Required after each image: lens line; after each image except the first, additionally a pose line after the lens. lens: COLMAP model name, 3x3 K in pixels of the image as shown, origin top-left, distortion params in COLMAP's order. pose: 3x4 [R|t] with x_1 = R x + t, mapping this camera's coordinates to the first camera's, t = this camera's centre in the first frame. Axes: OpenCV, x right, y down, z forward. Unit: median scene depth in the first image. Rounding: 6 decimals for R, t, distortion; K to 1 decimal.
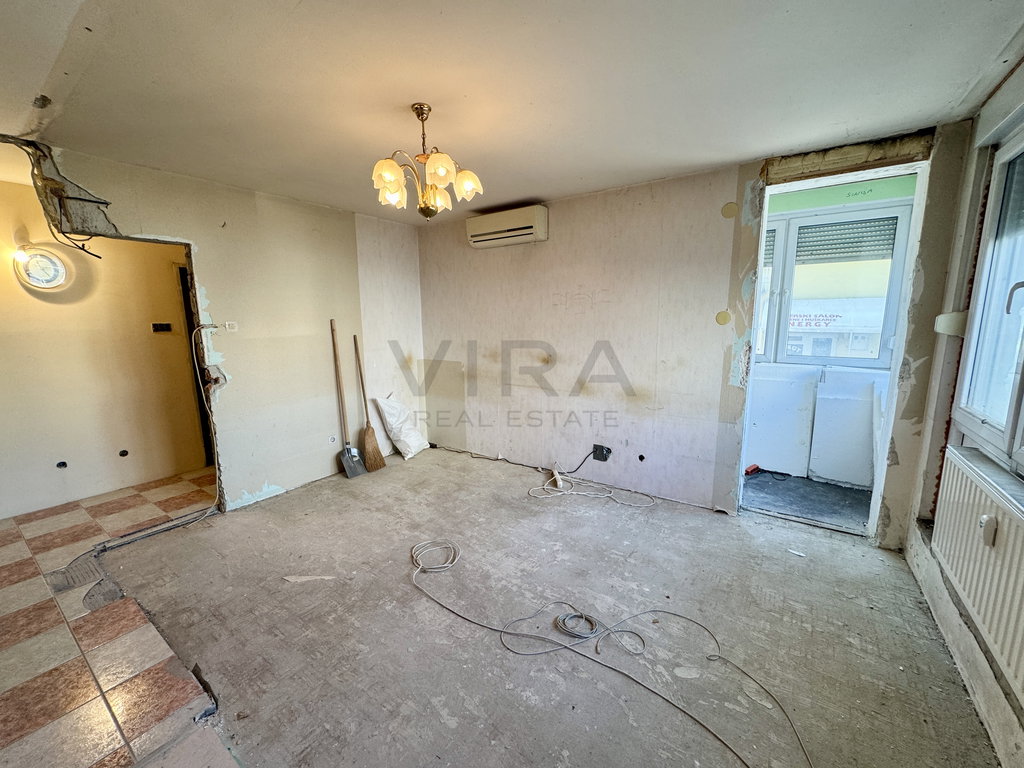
lens RADIAL K [[407.7, 0, 509.9], [0, 407.7, 382.9], [0, 0, 1]] dist [-0.002505, 0.000216]
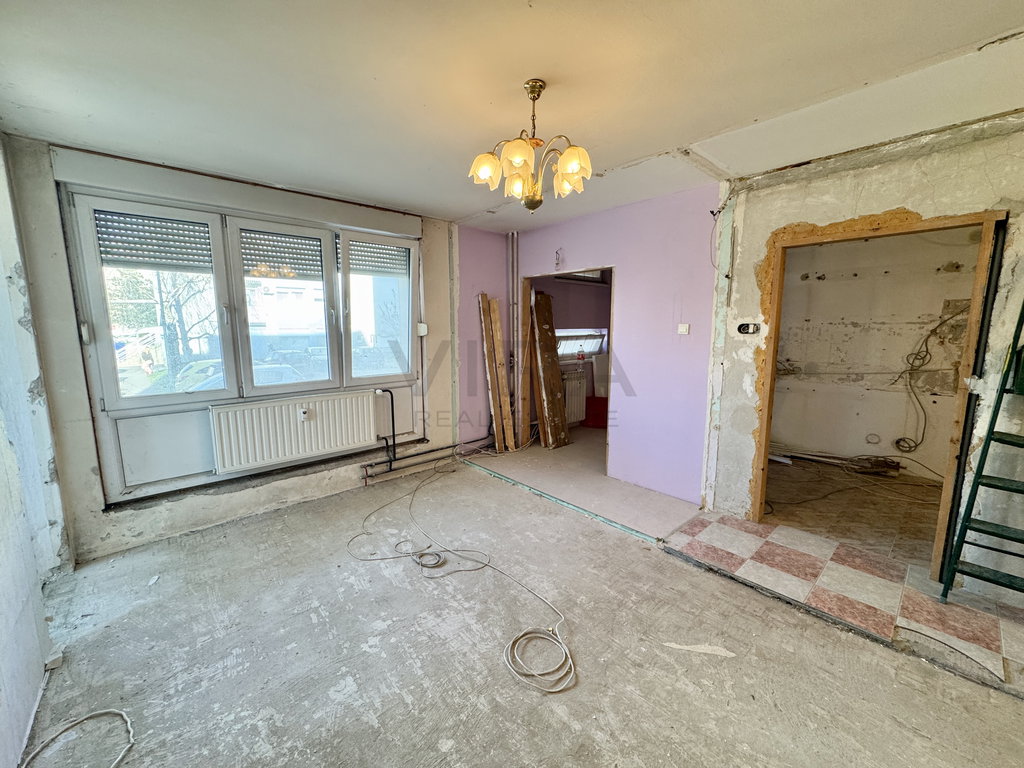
lens RADIAL K [[407.7, 0, 511.0], [0, 407.7, 384.6], [0, 0, 1]] dist [-0.002505, 0.000216]
pose [[-0.973941, -0.018889, 0.226015, -0.296341], [0.049149, 0.955269, 0.291627, -0.243208], [-0.221414, 0.295136, -0.929447, 1.593255]]
